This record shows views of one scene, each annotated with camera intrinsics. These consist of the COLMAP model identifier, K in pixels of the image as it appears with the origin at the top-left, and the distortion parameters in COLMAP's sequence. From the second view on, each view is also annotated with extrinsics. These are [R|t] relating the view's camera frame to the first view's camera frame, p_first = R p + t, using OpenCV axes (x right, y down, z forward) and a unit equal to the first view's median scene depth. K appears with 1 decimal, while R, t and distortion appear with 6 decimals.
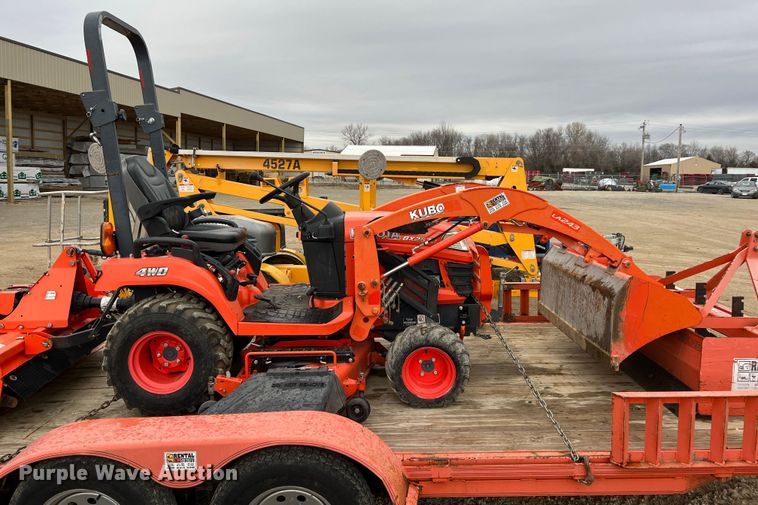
lens RADIAL K [[561.7, 0, 381.4], [0, 561.7, 226.2], [0, 0, 1]] dist [0.103019, -0.151366]
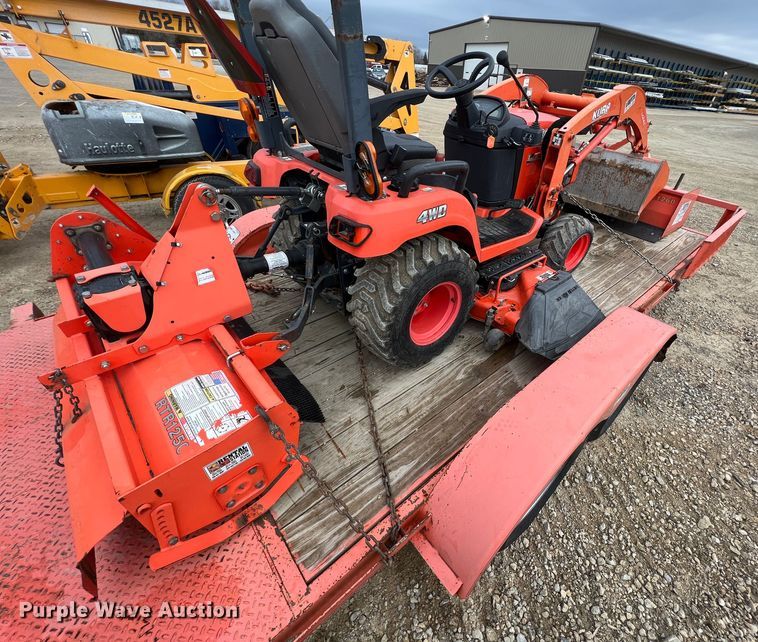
lens RADIAL K [[340.7, 0, 427.9], [0, 340.7, 320.9], [0, 0, 1]] dist [-0.001214, -0.000106]
pose [[0.747505, -0.357630, 0.559765, -0.625083], [-0.004061, 0.840218, 0.542233, -0.037868], [-0.664244, -0.407595, 0.626615, 0.596529]]
